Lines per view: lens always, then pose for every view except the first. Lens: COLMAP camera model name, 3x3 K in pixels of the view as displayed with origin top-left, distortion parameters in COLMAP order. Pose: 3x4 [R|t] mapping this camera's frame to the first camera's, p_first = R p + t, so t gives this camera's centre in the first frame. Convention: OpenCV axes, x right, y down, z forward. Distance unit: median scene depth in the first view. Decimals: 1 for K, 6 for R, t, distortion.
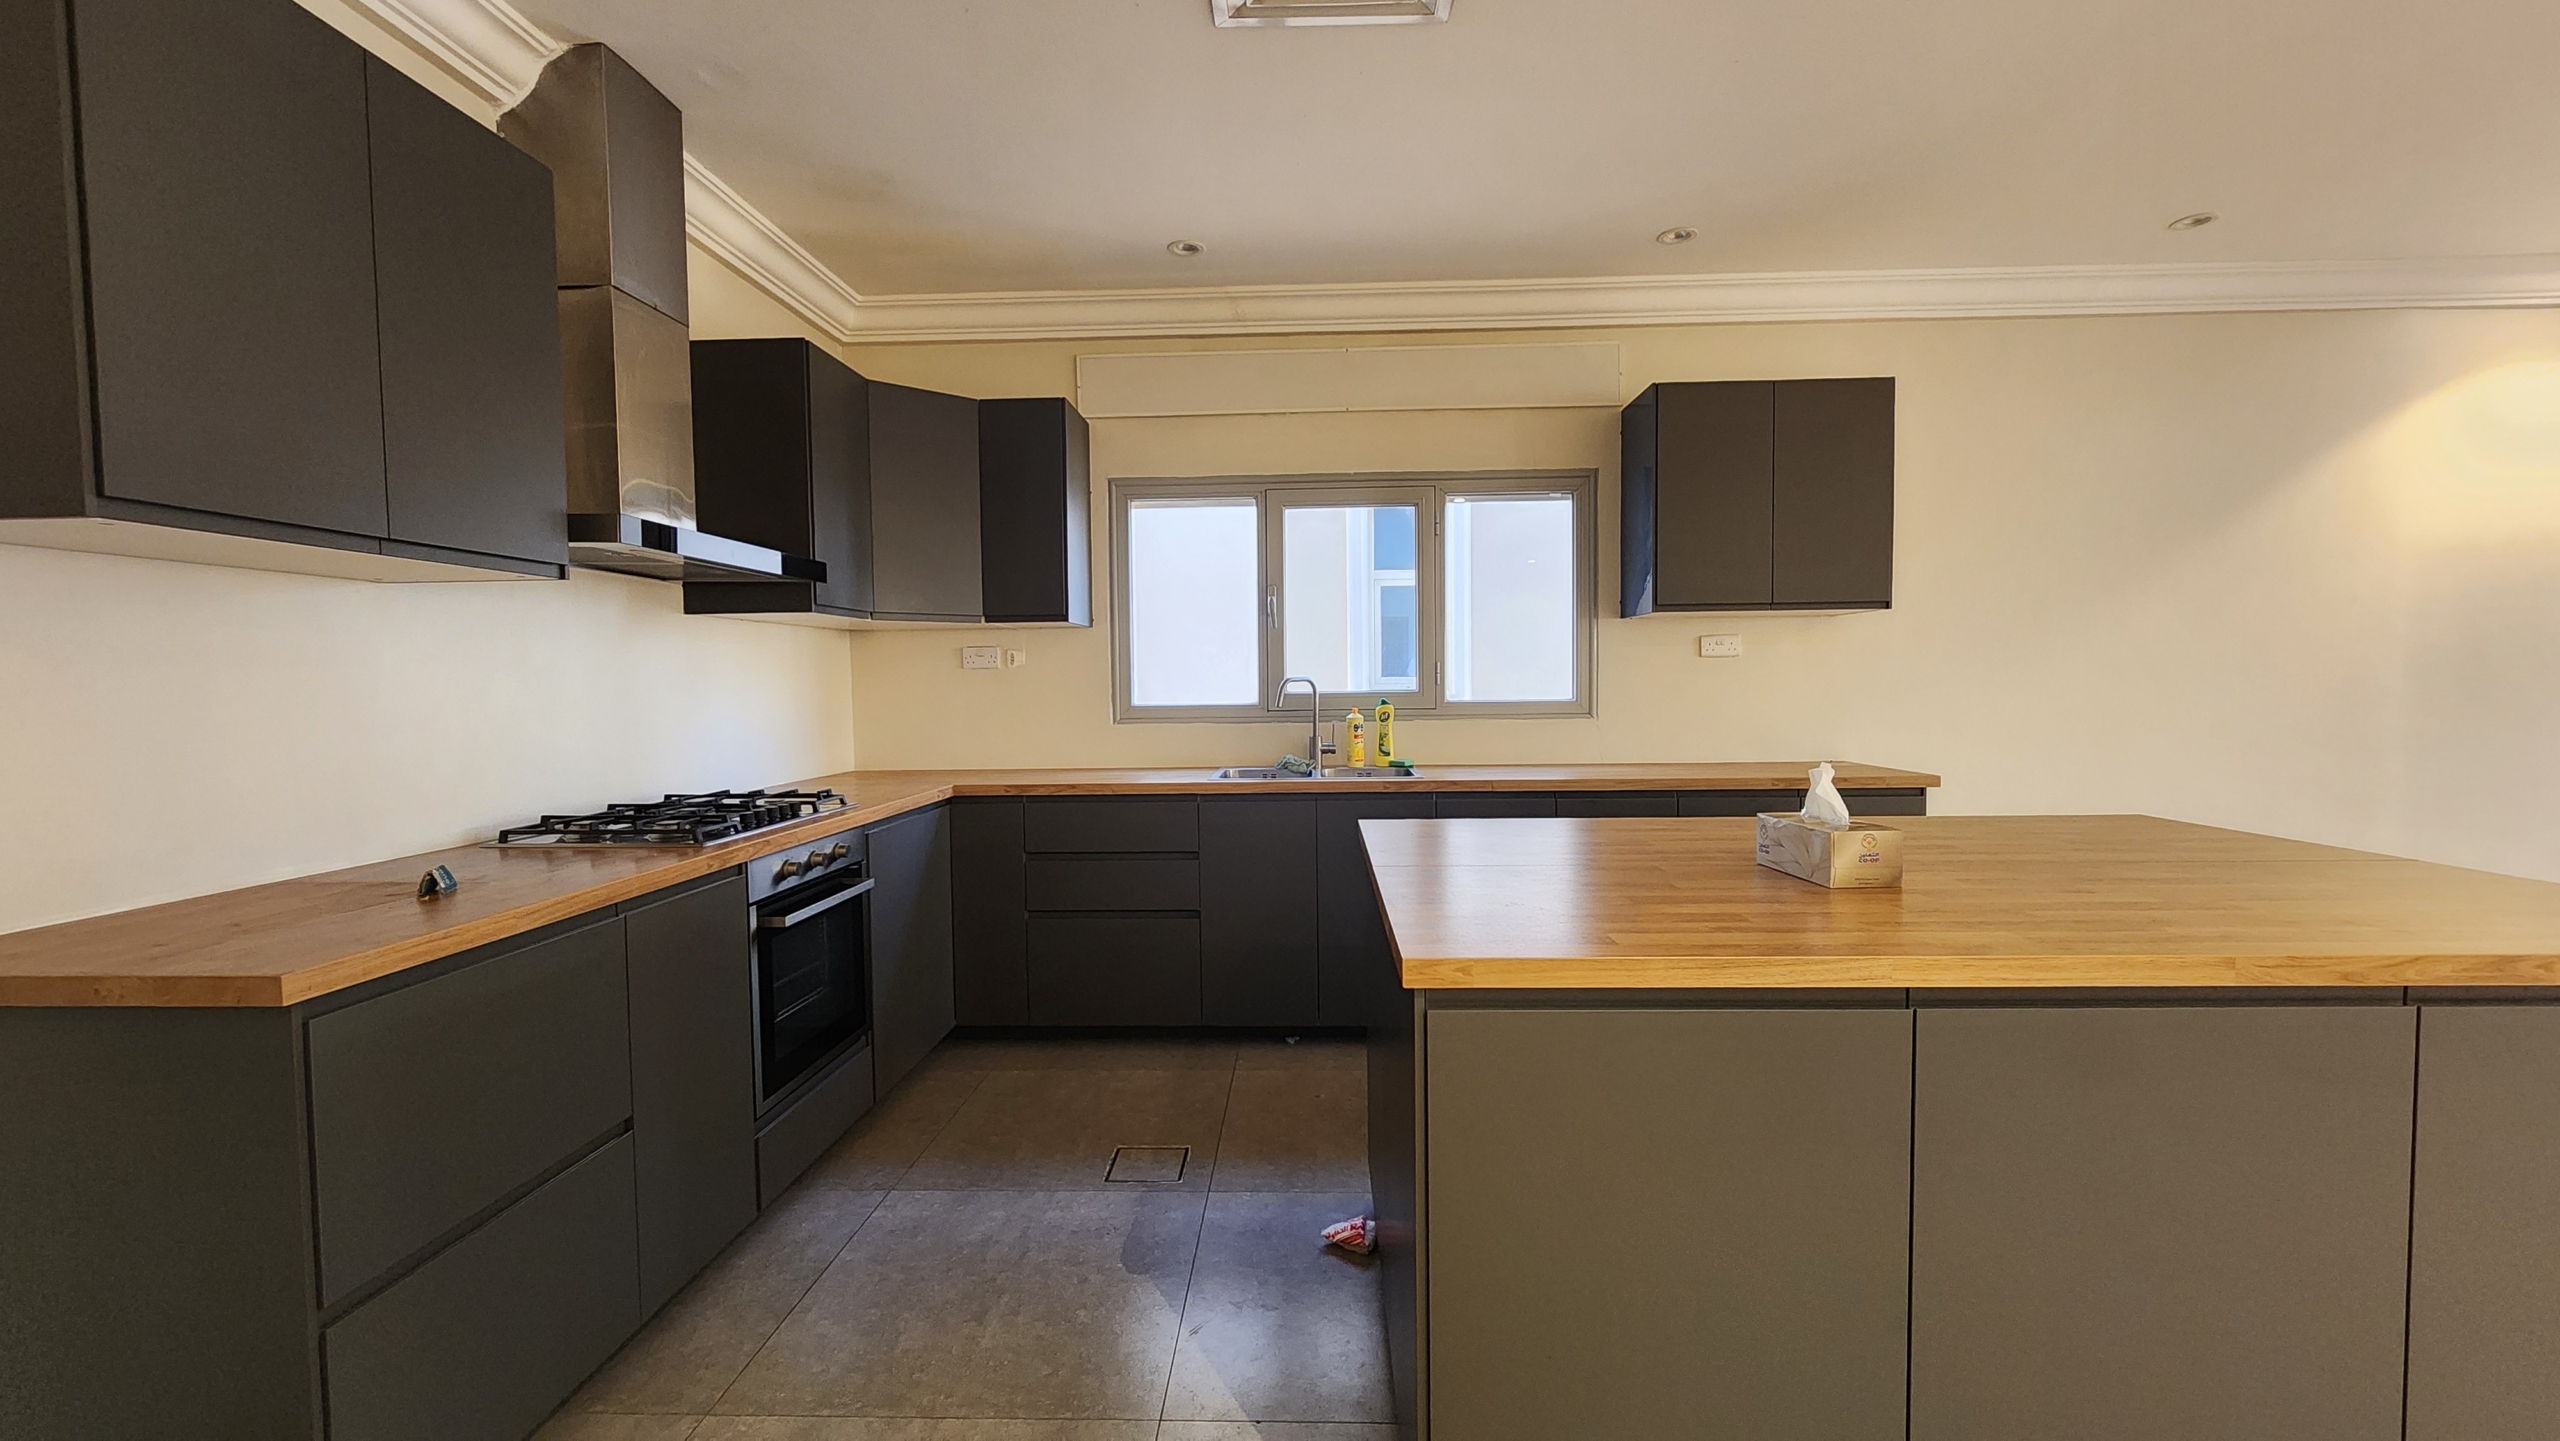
lens RADIAL K [[1057.6, 0, 1281.7], [0, 1057.6, 719.0], [0, 0, 1]] dist [0.001421, -0.000026]
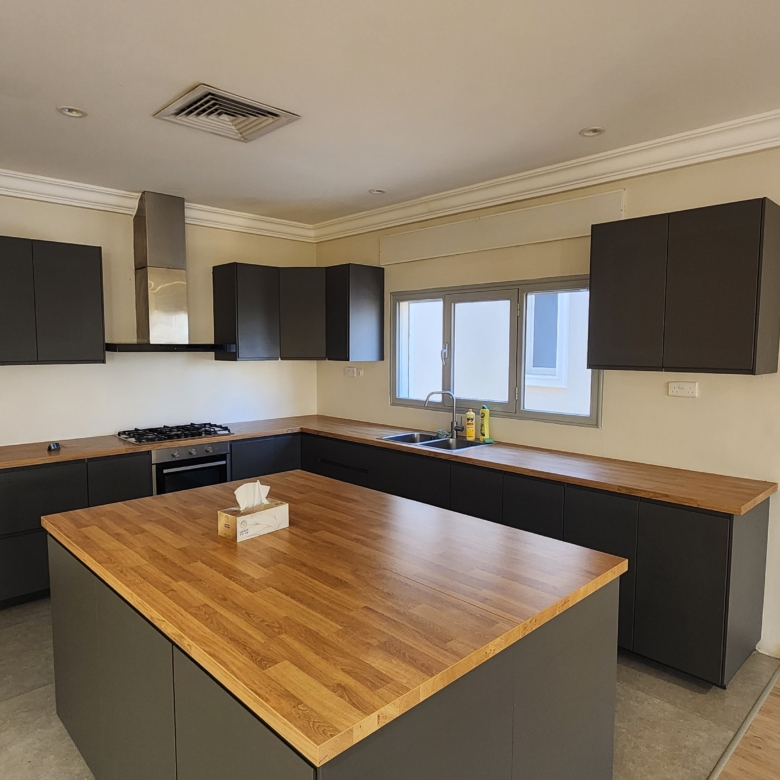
lens RADIAL K [[573.6, 0, 389.8], [0, 573.6, 392.0], [0, 0, 1]] dist [-0.009123, -0.000194]
pose [[0.718888, 0.071960, -0.691391, 0.669535], [-0.038154, 0.997213, 0.064118, -0.100453], [0.694078, -0.019714, 0.719630, 0.151546]]
